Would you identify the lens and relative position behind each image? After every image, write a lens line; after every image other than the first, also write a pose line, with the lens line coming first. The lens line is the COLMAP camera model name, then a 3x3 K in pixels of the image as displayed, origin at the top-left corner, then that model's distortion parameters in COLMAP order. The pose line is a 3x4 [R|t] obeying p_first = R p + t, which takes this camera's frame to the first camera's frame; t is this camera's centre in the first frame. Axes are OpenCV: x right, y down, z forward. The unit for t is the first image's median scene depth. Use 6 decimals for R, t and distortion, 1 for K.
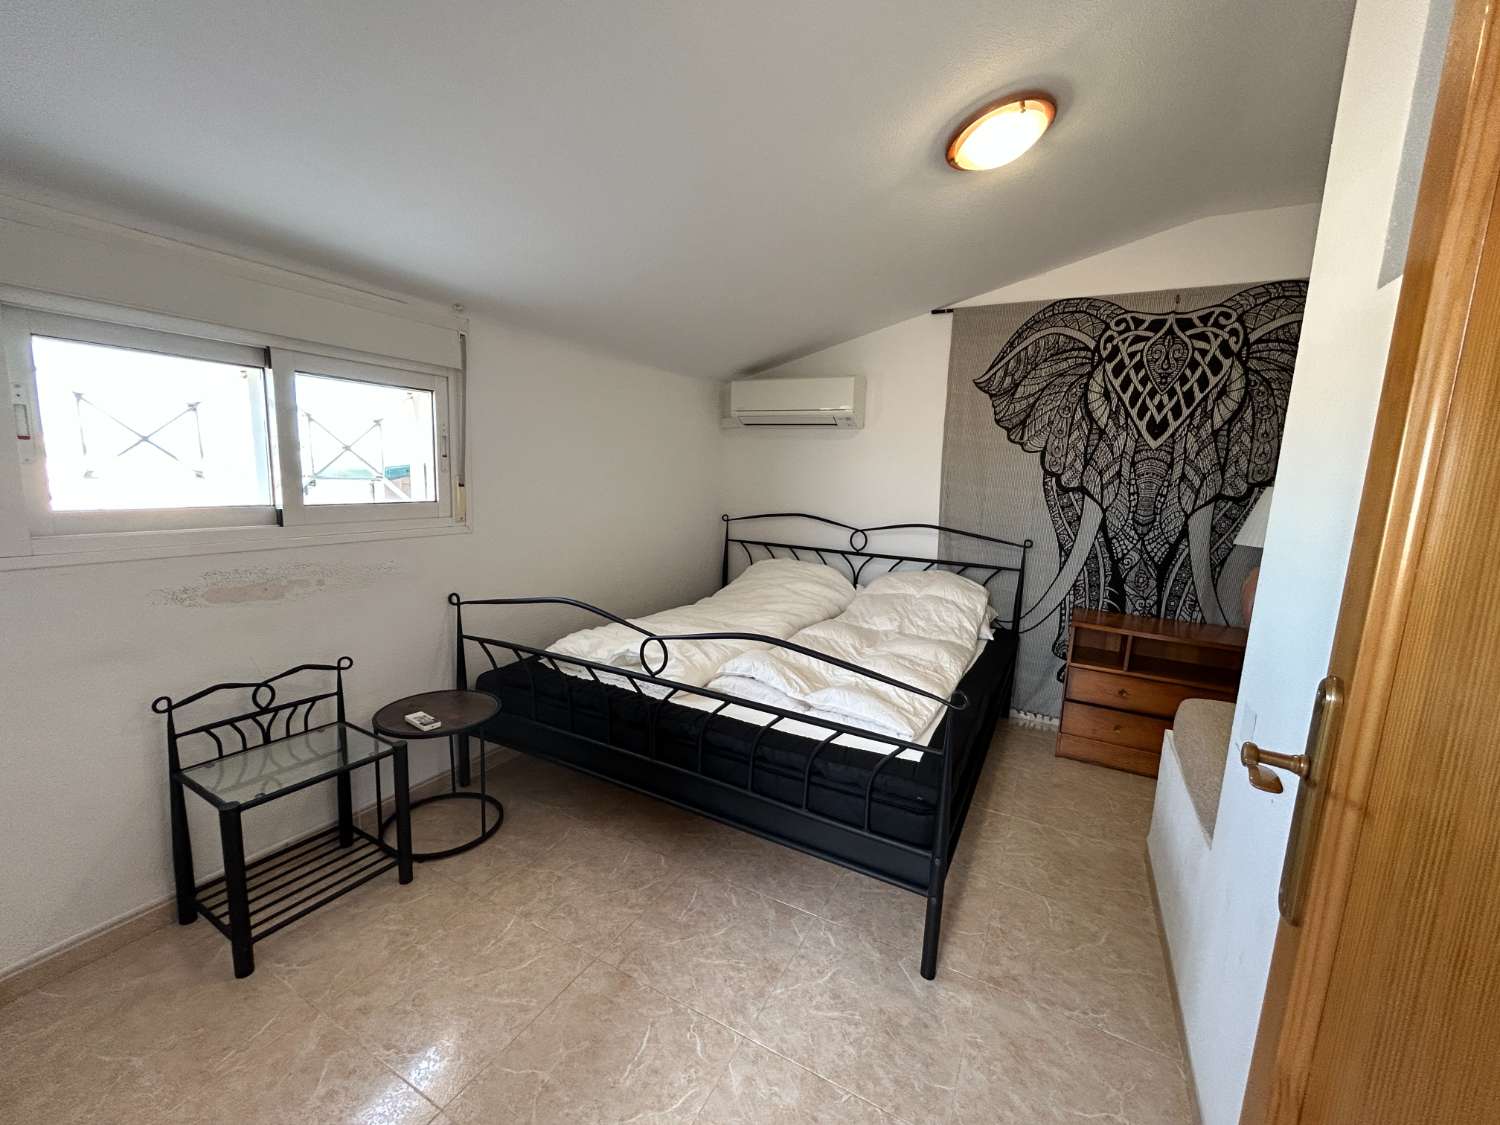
lens RADIAL K [[613.0, 0, 742.5], [0, 613.0, 554.1], [0, 0, 1]] dist [0.001529, 0.000226]
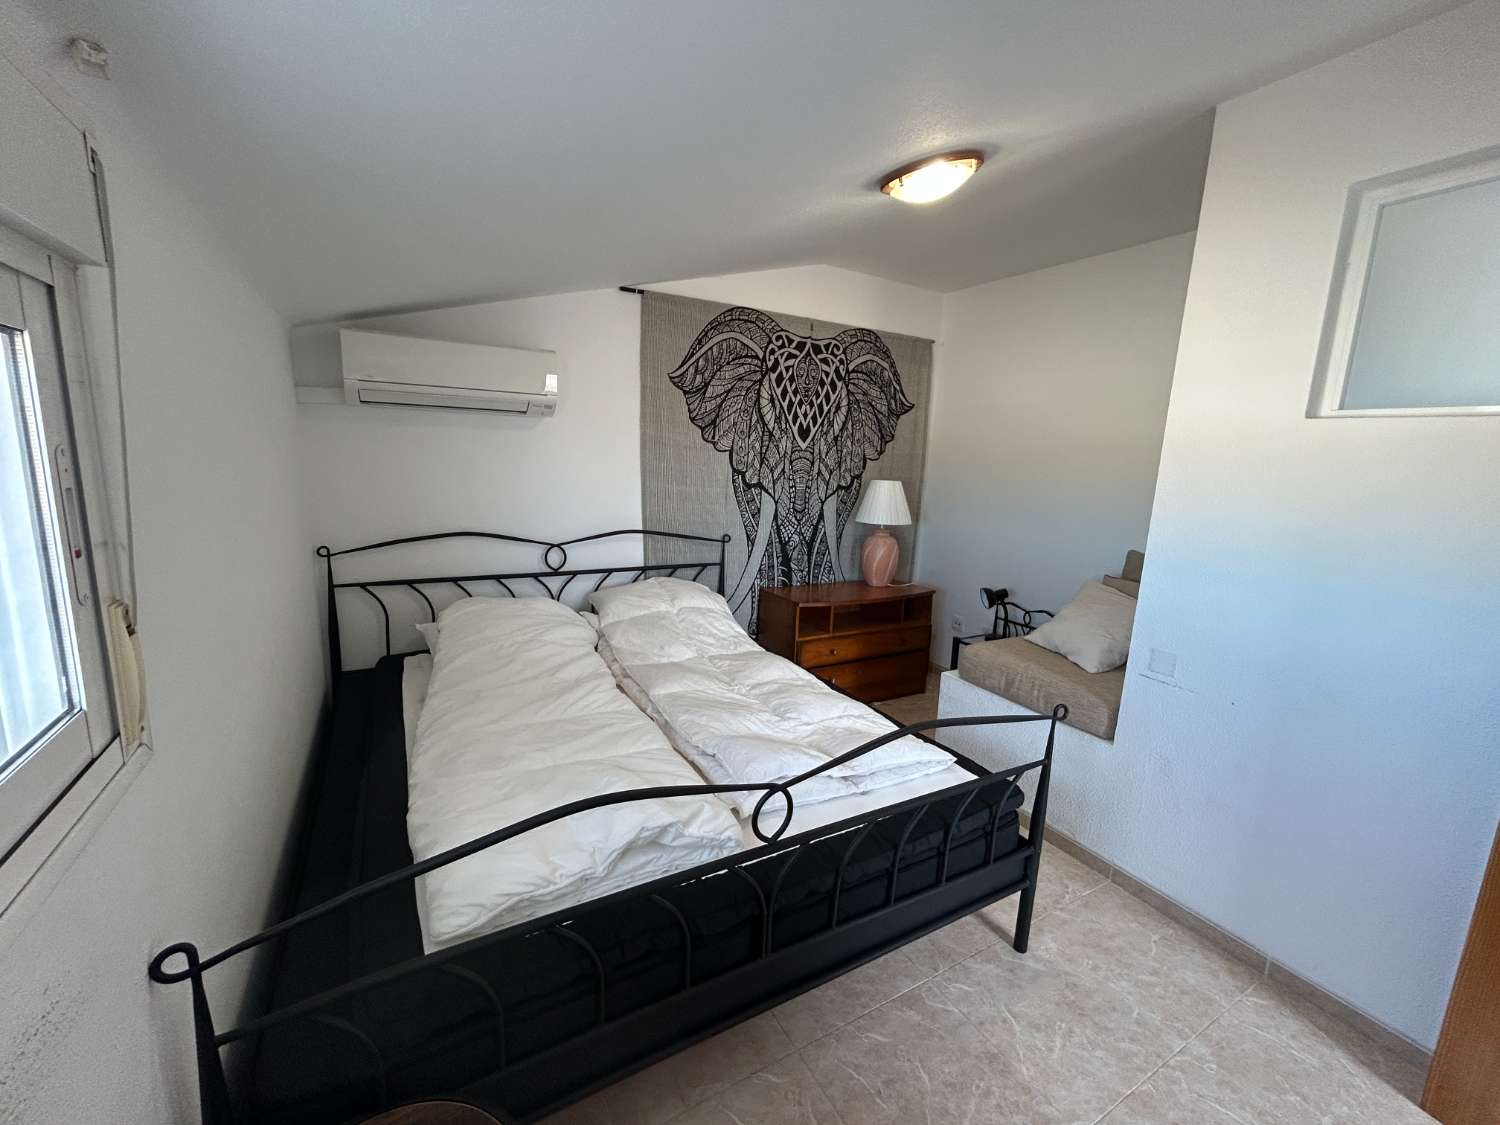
lens RADIAL K [[610.2, 0, 750.0], [0, 610.2, 562.5], [0, 0, 1]] dist [0.001039, -0.000529]
pose [[0.535312, -0.169326, 0.827508, -0.419169], [0.095604, 0.985551, 0.139818, -0.127396], [-0.839227, 0.004267, 0.543765, 0.419297]]
